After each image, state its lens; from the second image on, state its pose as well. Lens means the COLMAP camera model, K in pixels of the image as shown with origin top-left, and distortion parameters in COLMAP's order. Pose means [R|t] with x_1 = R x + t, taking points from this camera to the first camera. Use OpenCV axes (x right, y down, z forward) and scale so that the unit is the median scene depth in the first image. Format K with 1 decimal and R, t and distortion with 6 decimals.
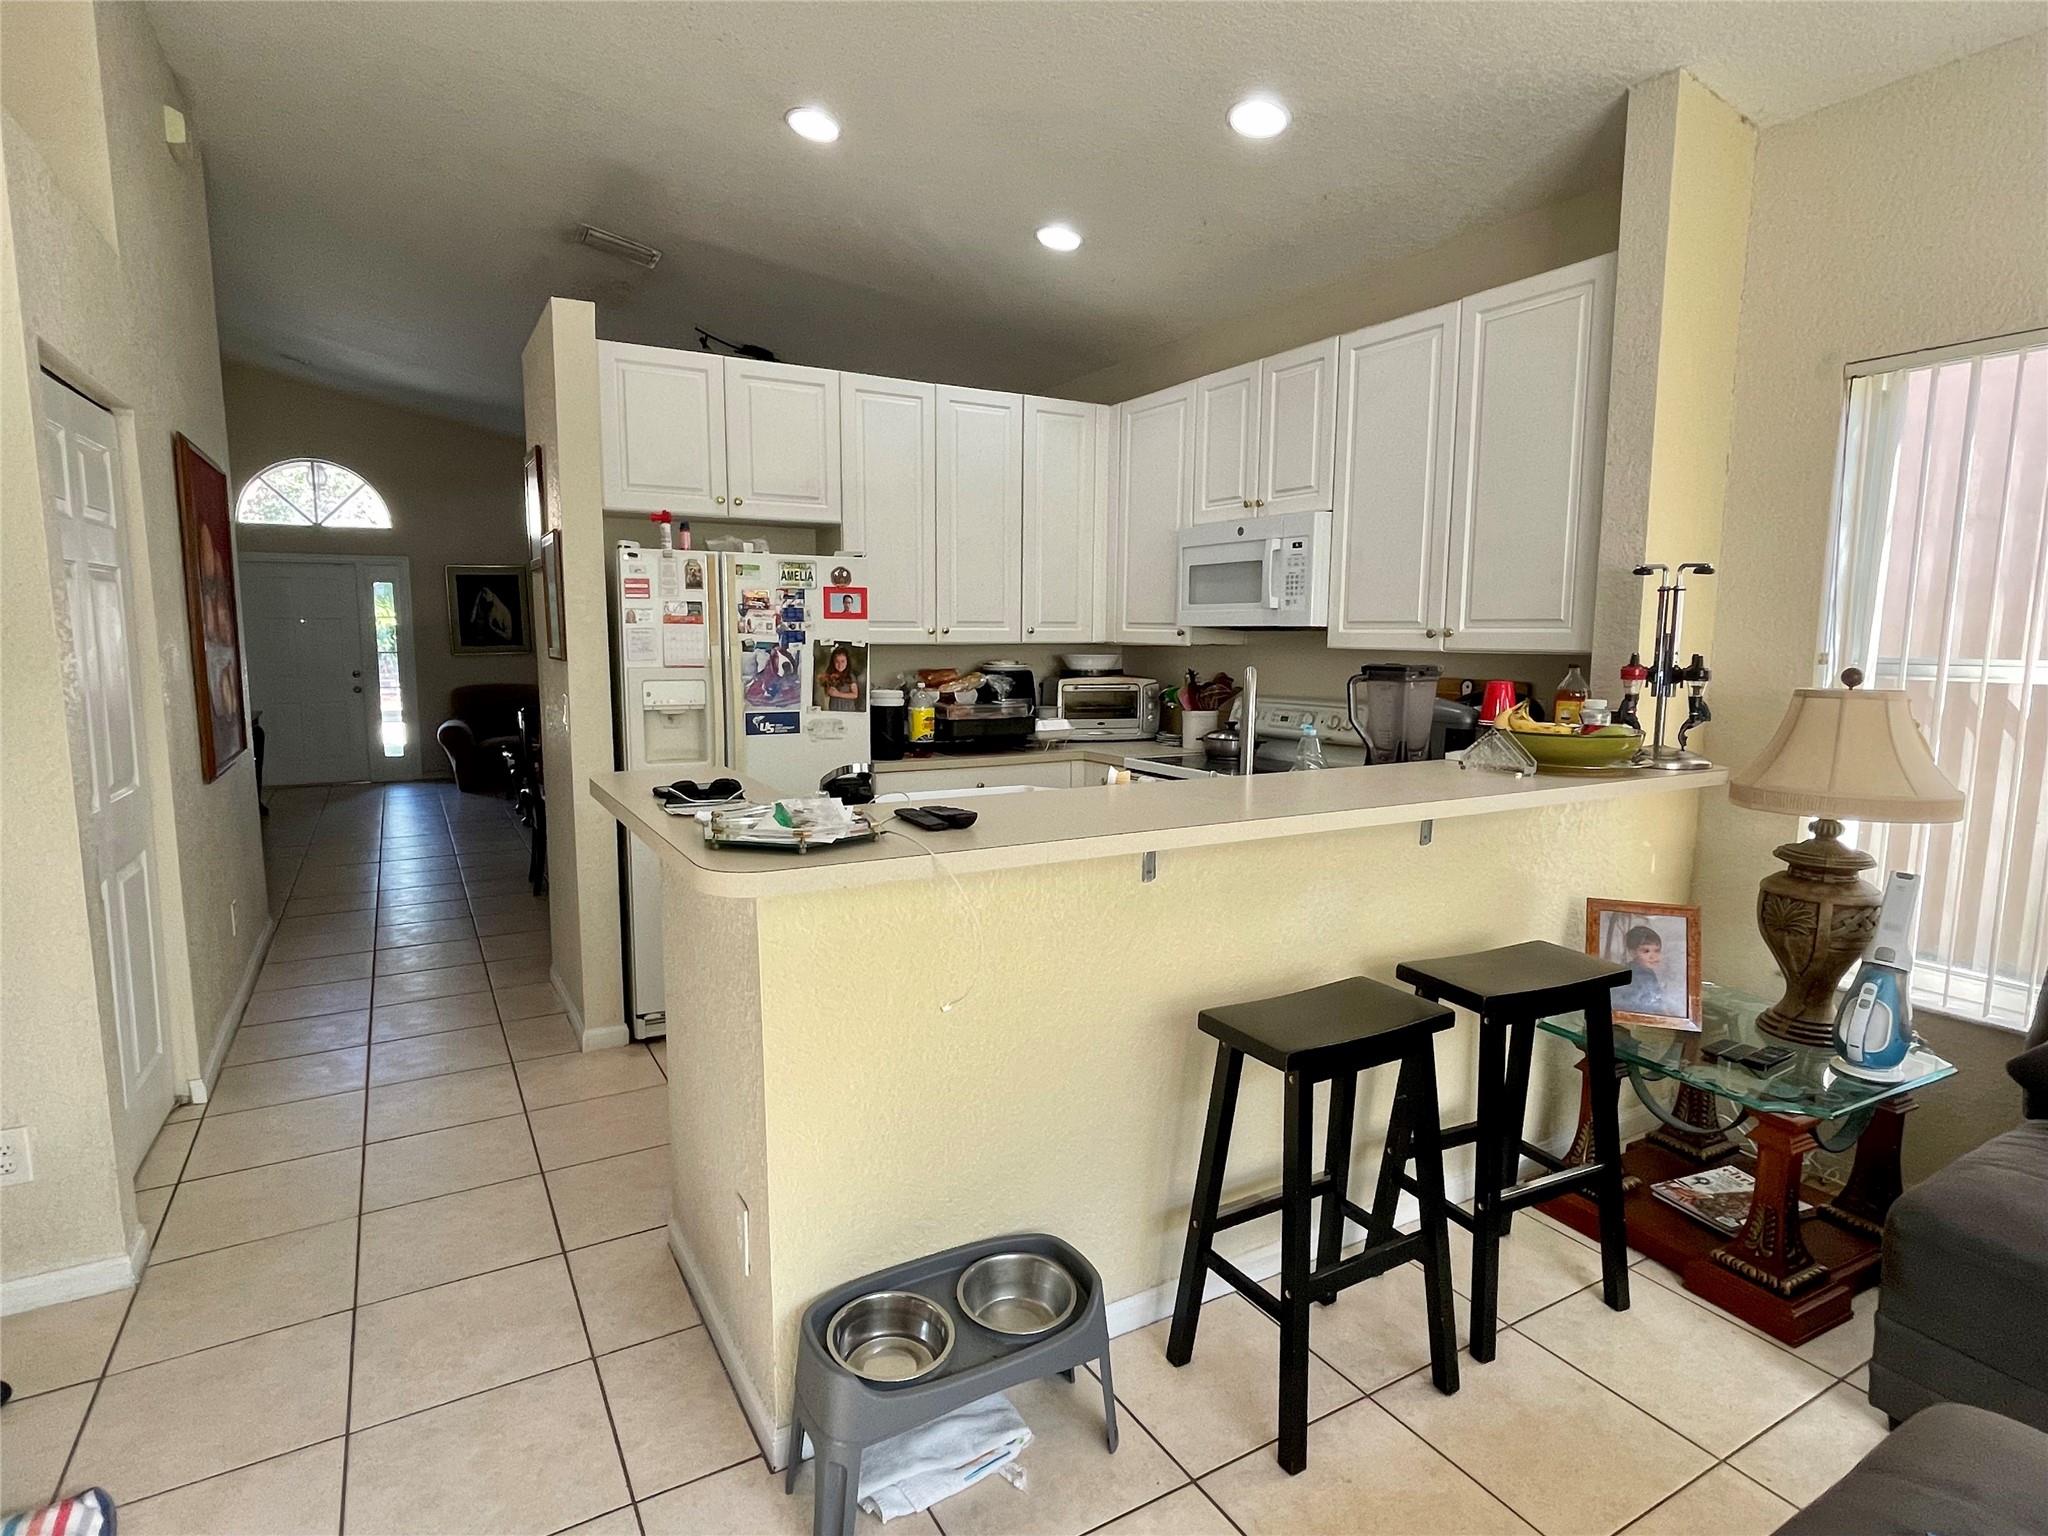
lens RADIAL K [[1075.0, 0, 1024.0], [0, 1075.0, 768.0], [0, 0, 1]] dist [0.014723, -0.000126]
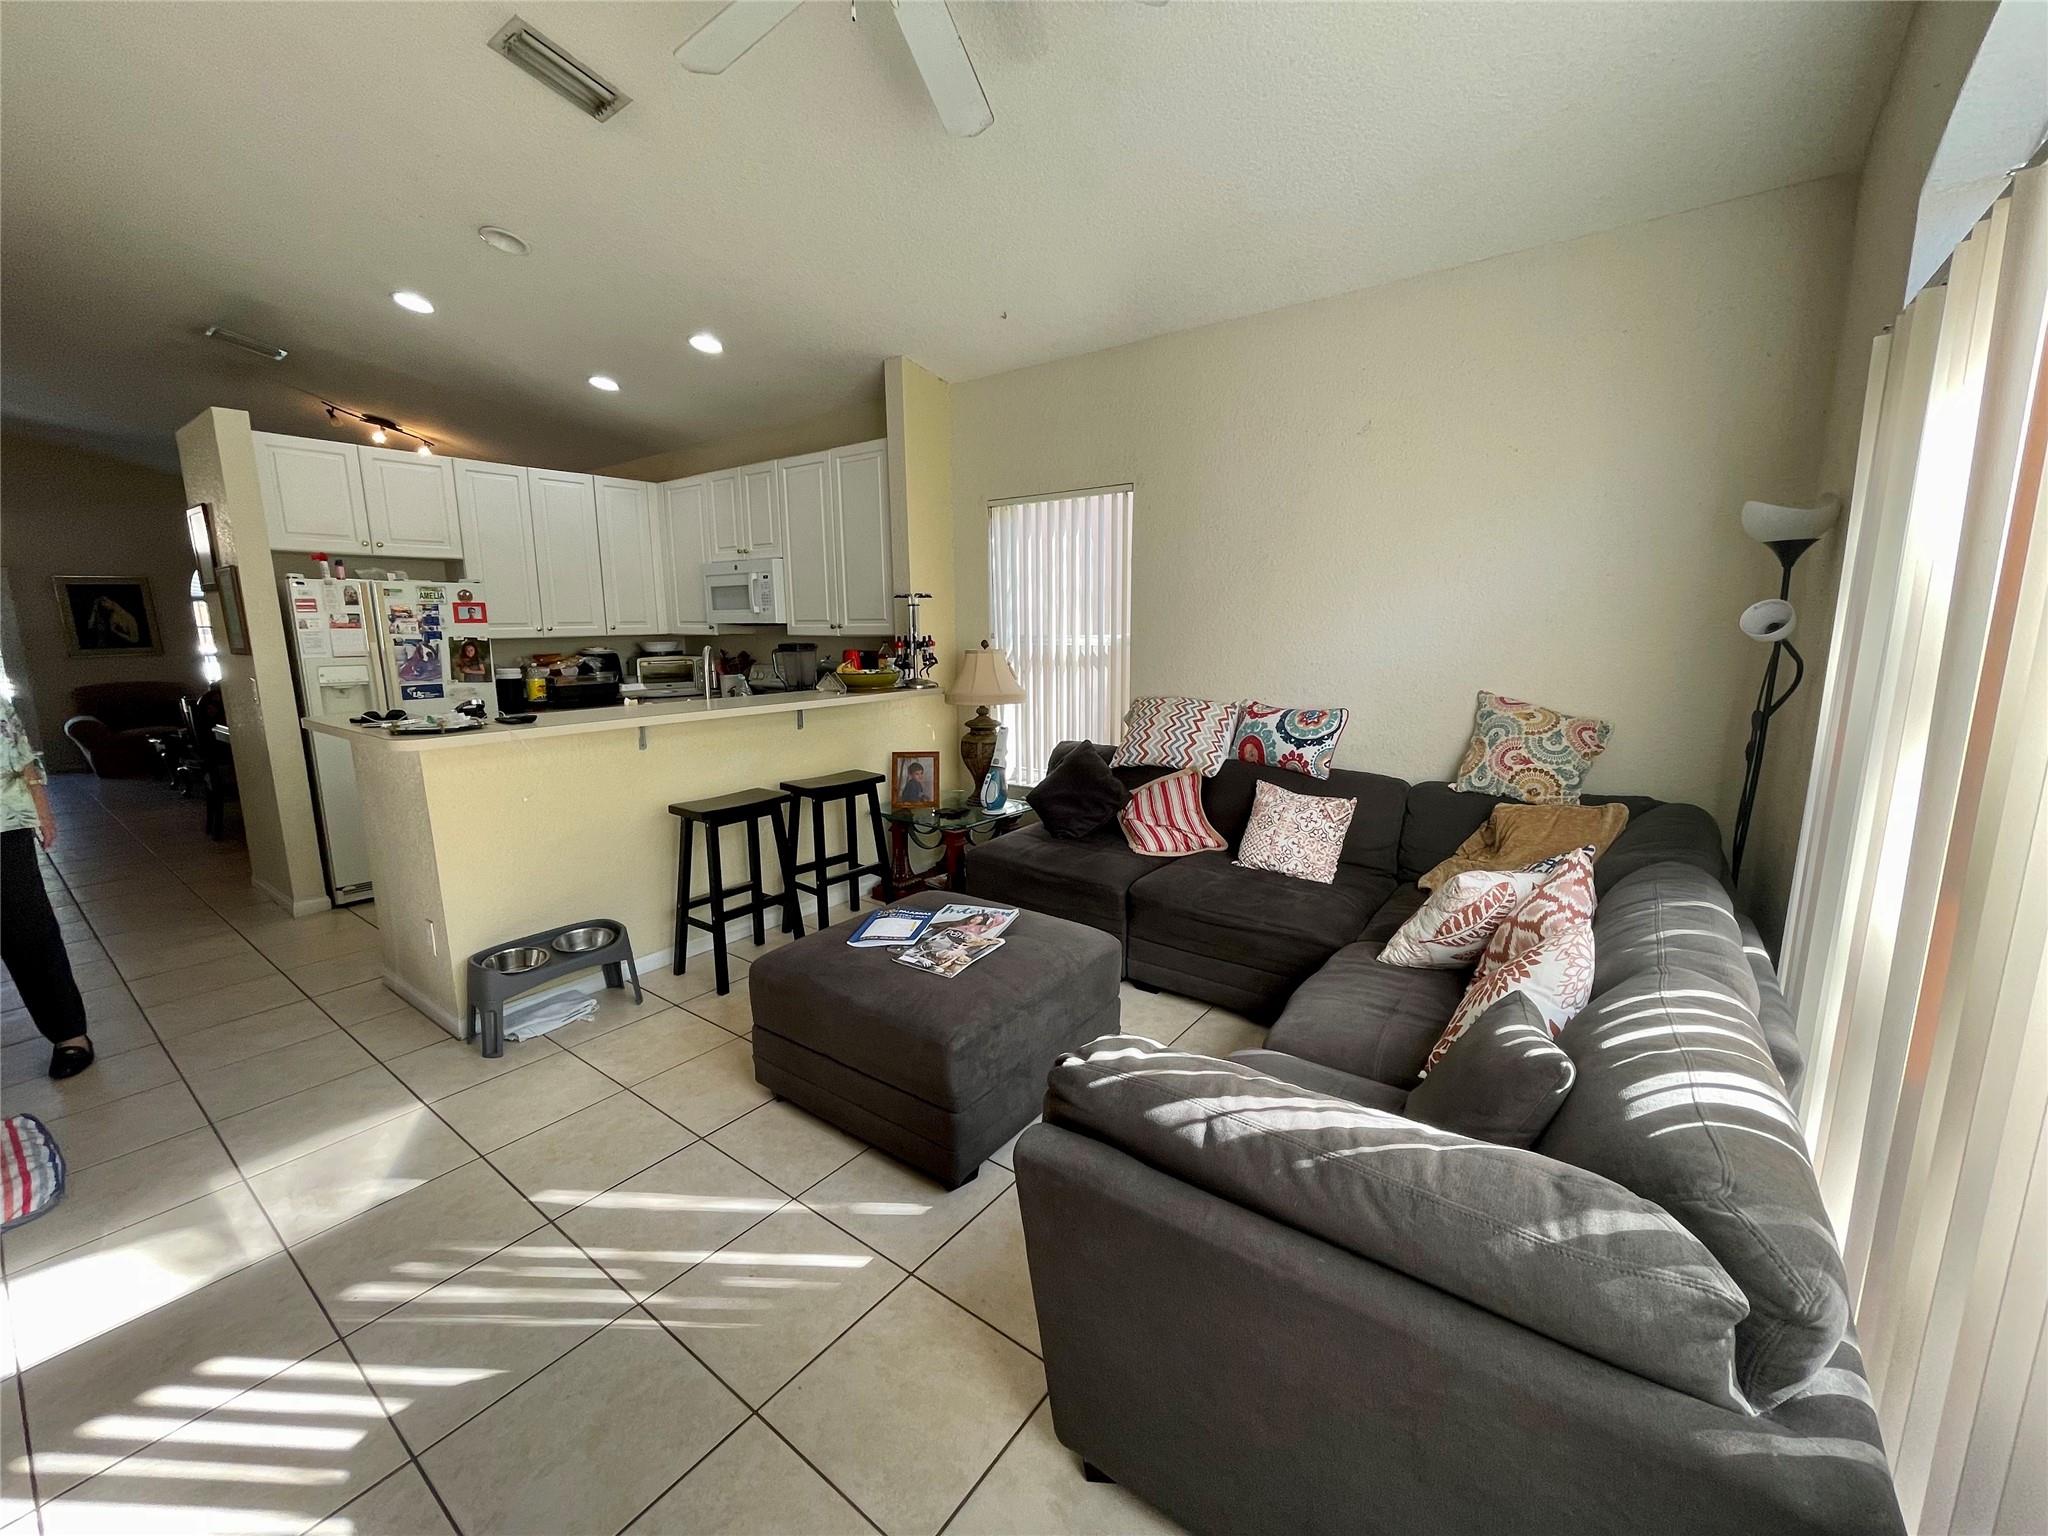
lens RADIAL K [[819.5, 0, 1005.3], [0, 819.5, 762.8], [0, 0, 1]] dist [0.000362, 0.000235]
pose [[0.925028, -0.079949, 0.371392, 0.094441], [0.063659, 0.996403, 0.055938, 0.047053], [-0.374528, -0.028102, 0.926790, -0.404736]]
